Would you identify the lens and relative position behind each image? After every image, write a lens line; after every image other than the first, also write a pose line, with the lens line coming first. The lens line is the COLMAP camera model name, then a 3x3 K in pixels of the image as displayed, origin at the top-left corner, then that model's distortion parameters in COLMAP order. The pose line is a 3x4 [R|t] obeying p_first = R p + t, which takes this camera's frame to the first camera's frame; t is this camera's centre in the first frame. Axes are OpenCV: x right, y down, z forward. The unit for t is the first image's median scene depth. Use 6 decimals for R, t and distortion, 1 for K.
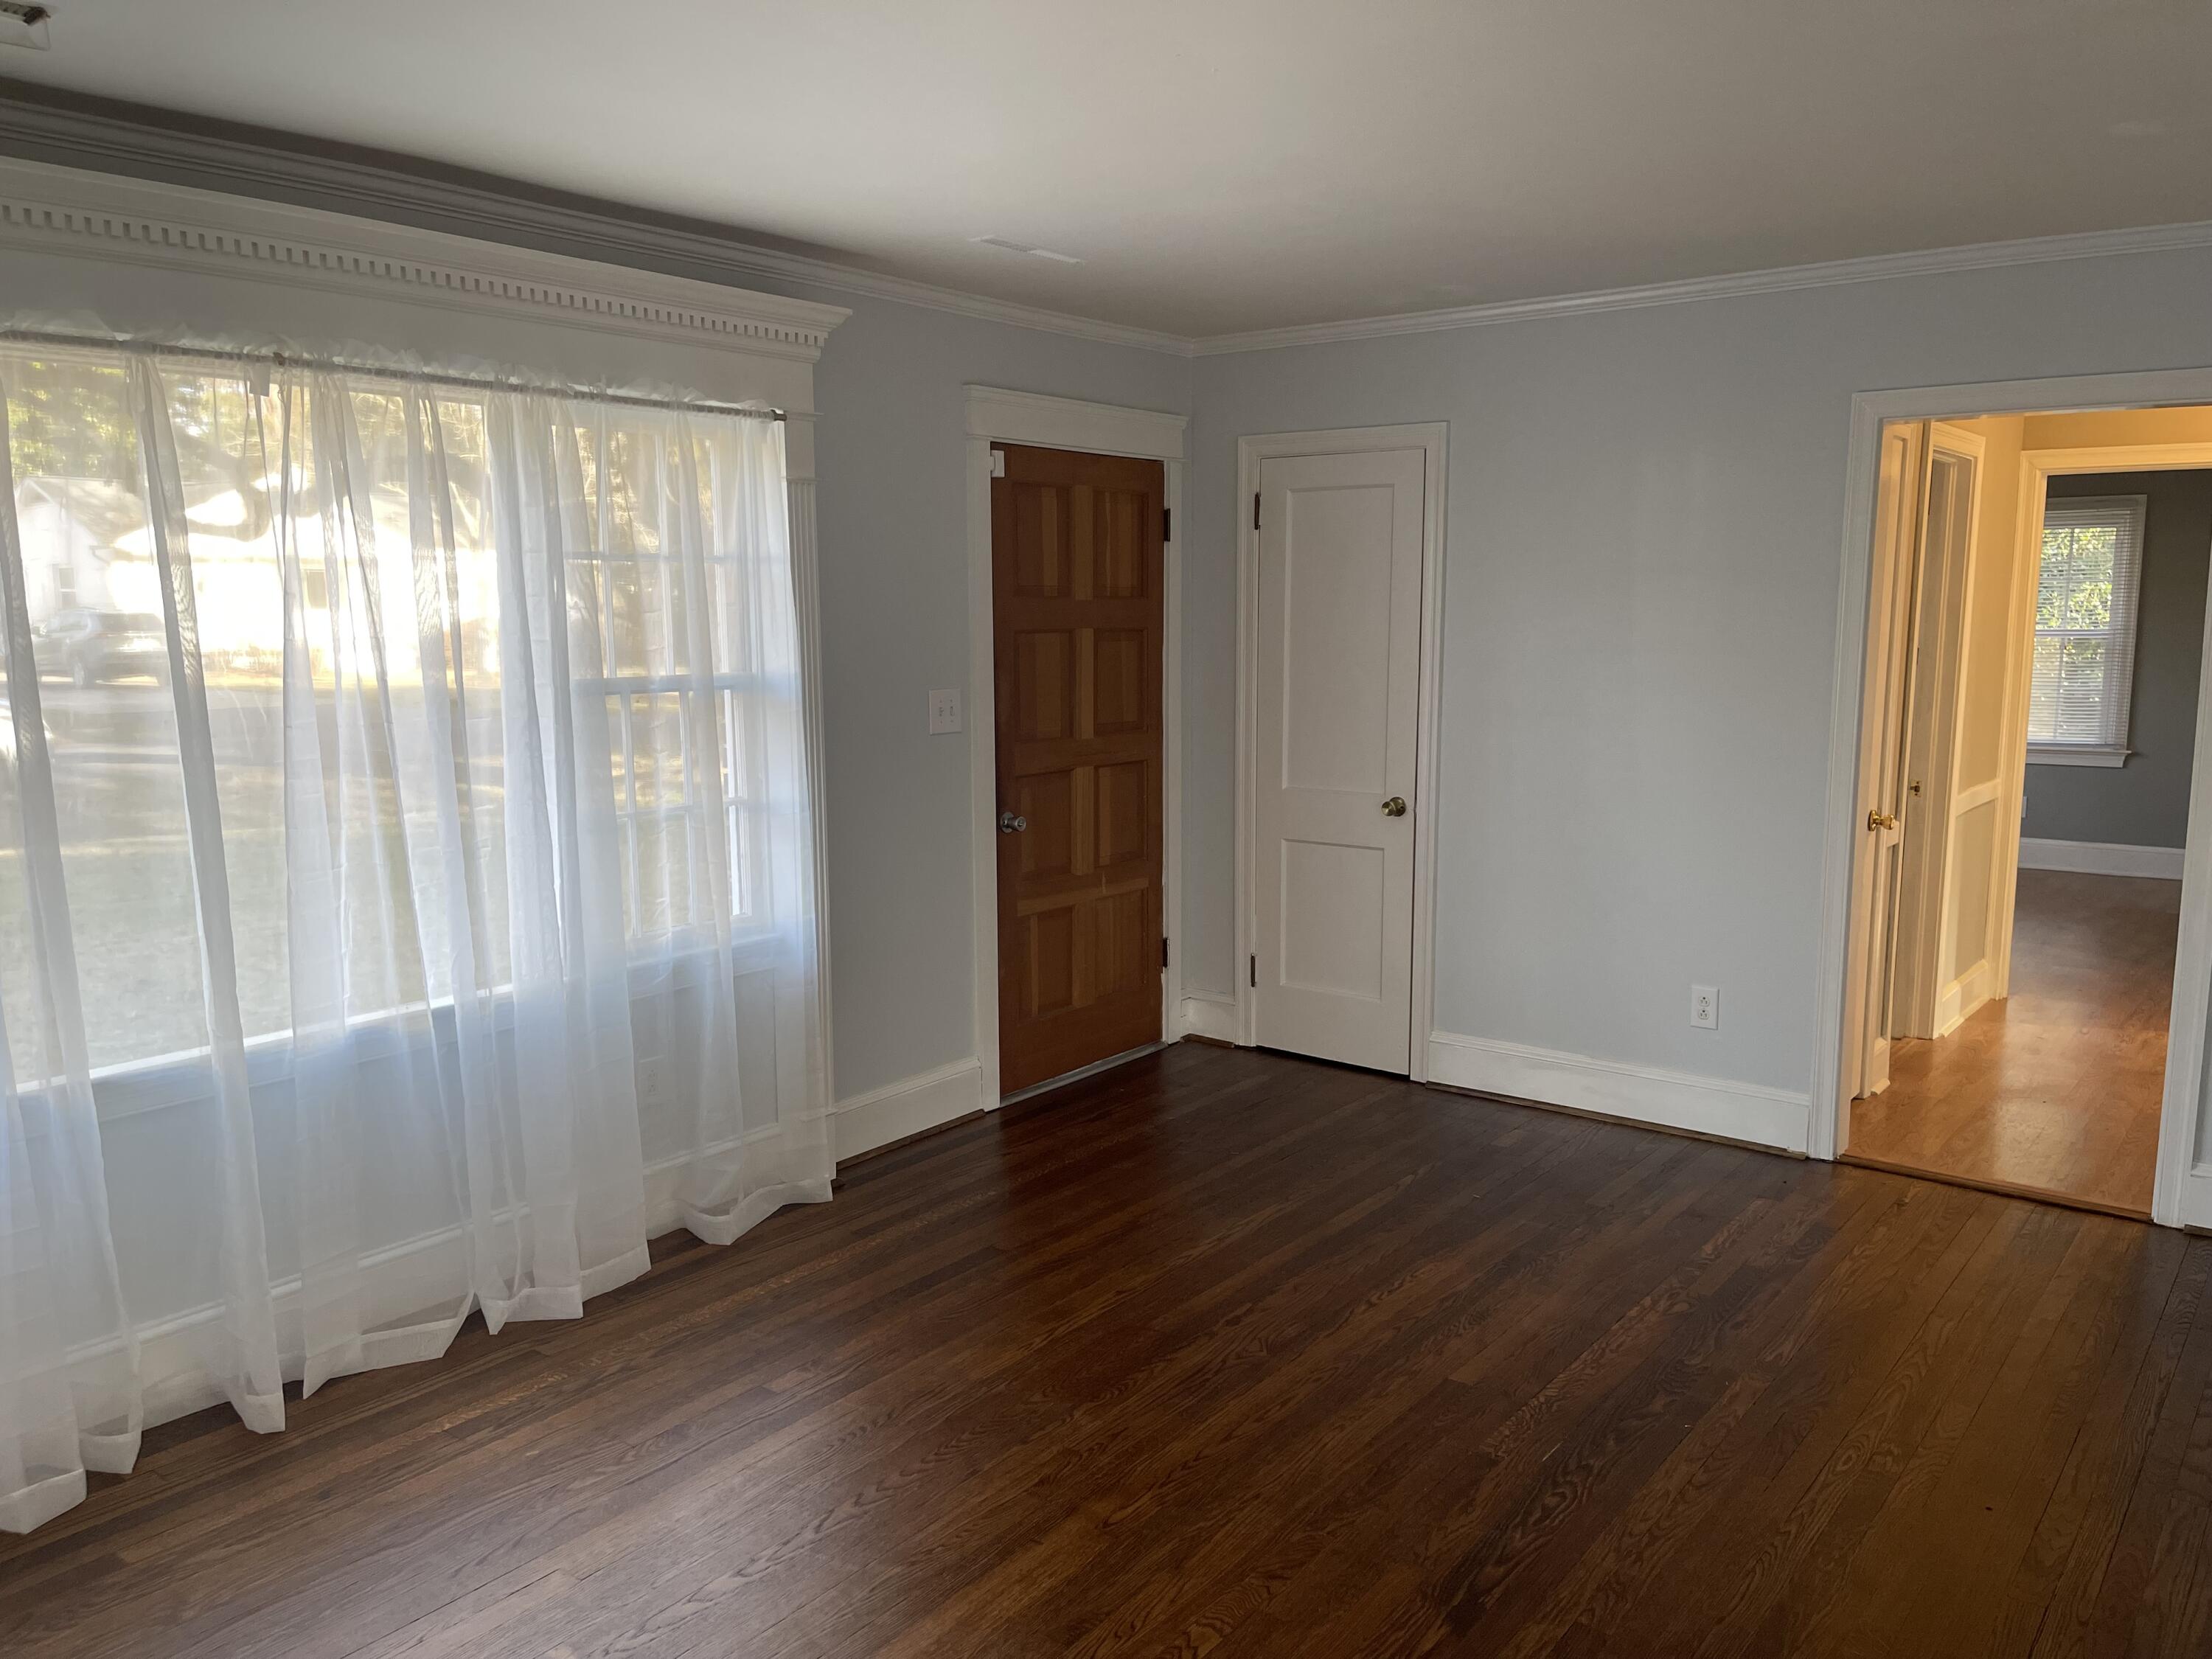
lens RADIAL K [[1663.2, 0, 1117.5], [0, 1663.2, 838.2], [0, 0, 1]] dist [0.046042, -0.046210]
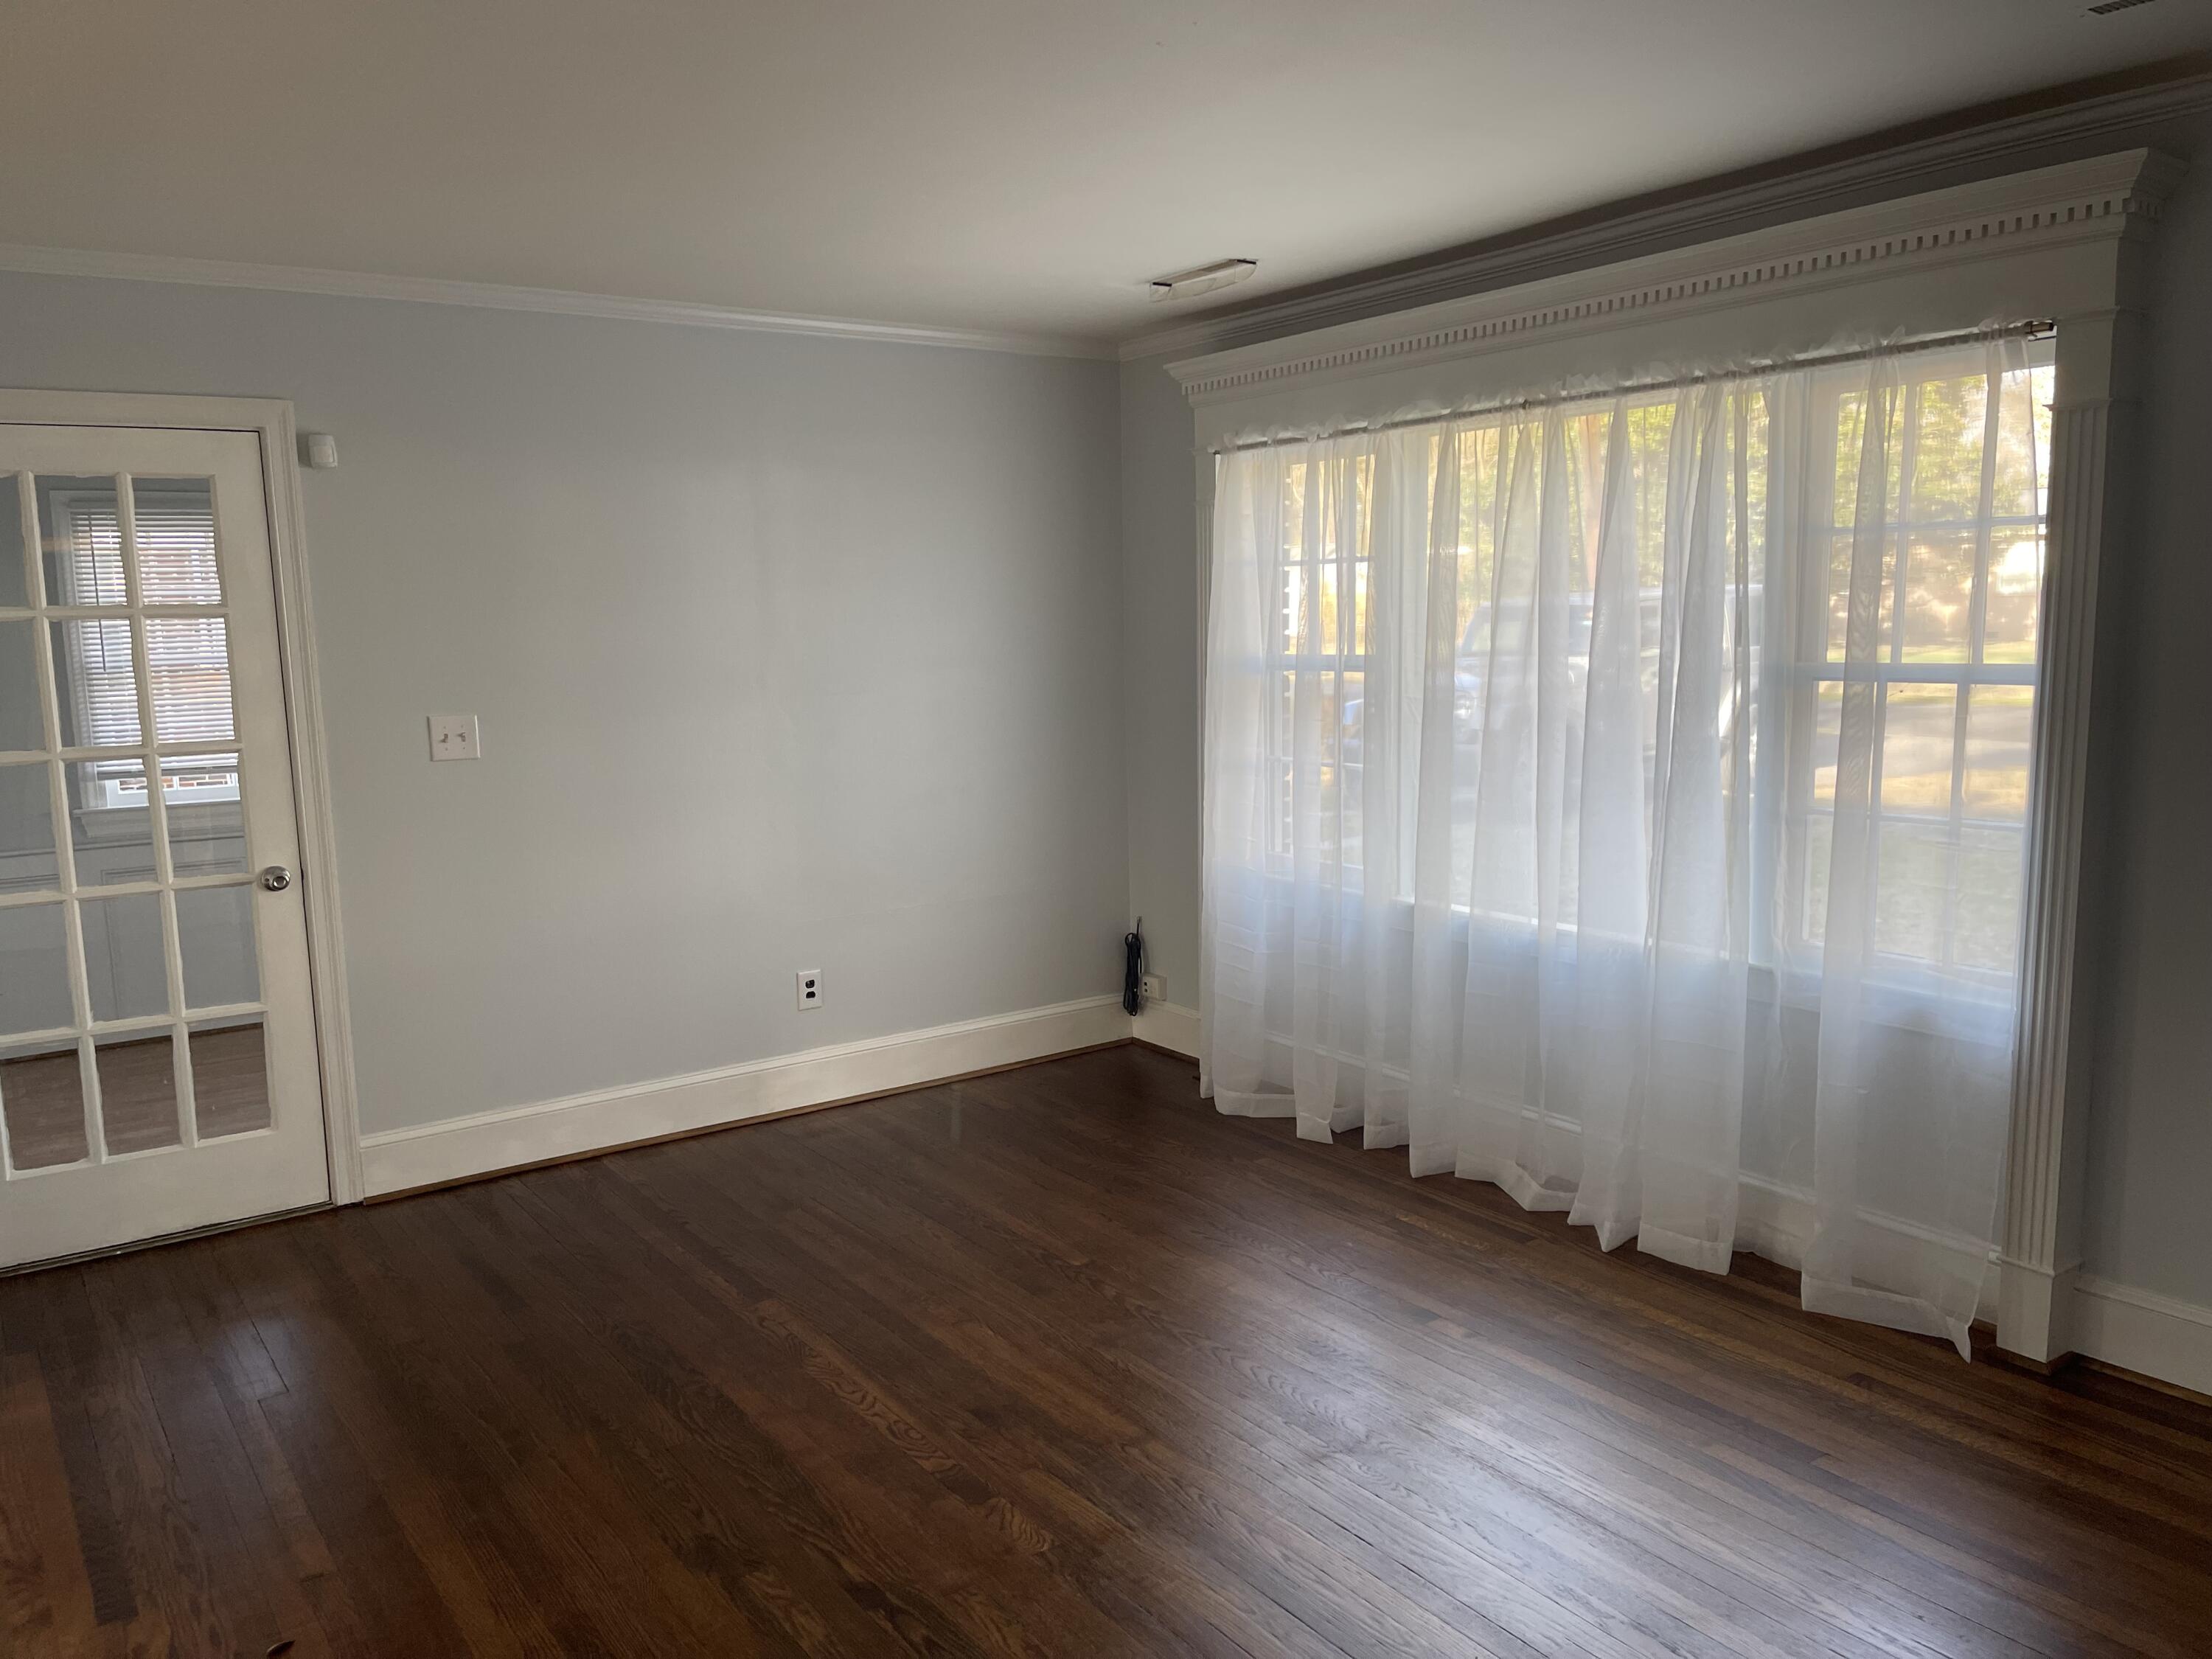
lens RADIAL K [[1663.2, 0, 1111.6], [0, 1663.2, 827.9], [0, 0, 1]] dist [0.046042, -0.046210]
pose [[-0.290363, 0.139575, -0.946683, 0.762191], [-0.106515, 0.978443, 0.176928, -0.138658], [0.950970, 0.152210, -0.269237, 0.958880]]
